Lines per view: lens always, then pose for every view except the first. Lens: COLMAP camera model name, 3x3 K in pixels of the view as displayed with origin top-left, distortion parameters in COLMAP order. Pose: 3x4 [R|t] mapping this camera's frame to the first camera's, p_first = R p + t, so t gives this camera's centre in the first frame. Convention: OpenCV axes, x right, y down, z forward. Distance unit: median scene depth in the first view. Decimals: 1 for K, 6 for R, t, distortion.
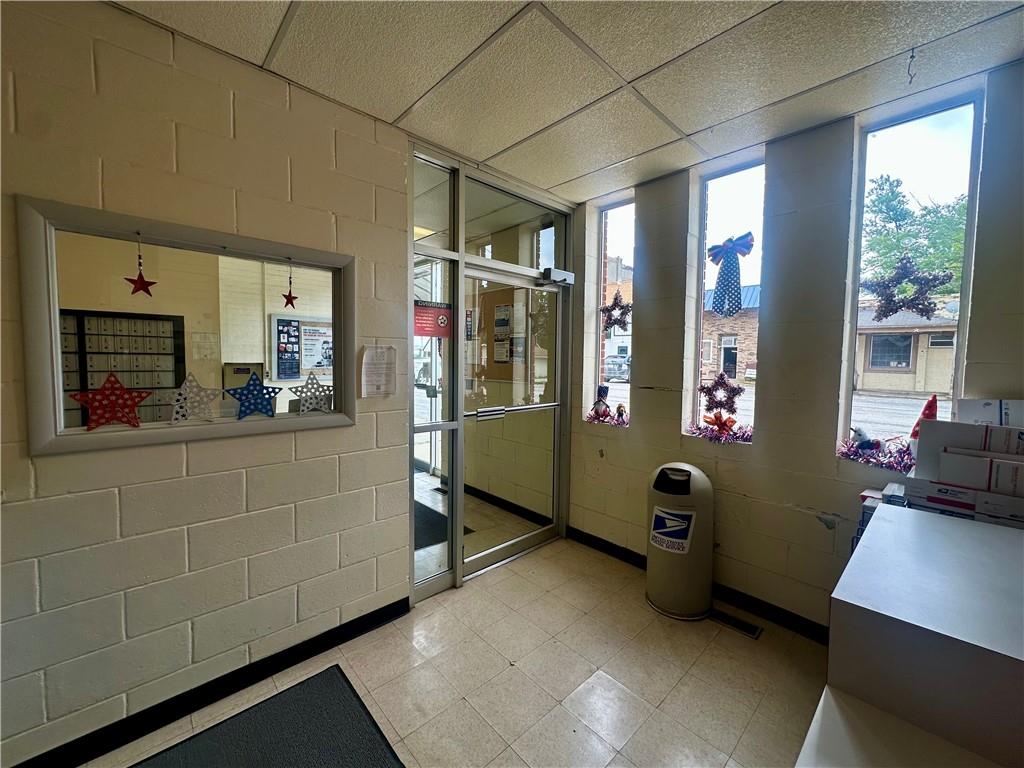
lens RADIAL K [[408.2, 0, 512.0], [0, 408.2, 384.0], [0, 0, 1]] dist [-0.026101, -0.000061]
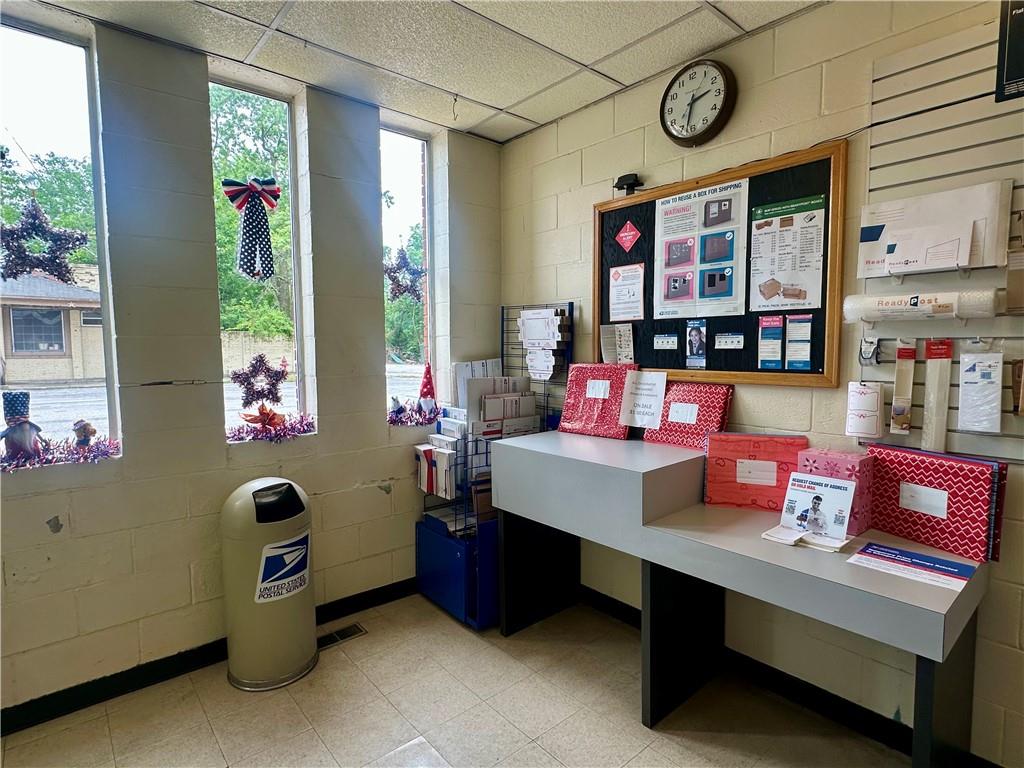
lens RADIAL K [[529.0, 0, 512.0], [0, 529.0, 384.0], [0, 0, 1]] dist [-0.004636, -0.000846]
pose [[0.043213, -0.087718, 0.995208, -0.438576], [0.068335, 0.994065, 0.084650, -0.020689], [-0.996726, 0.064349, 0.048950, 0.446537]]
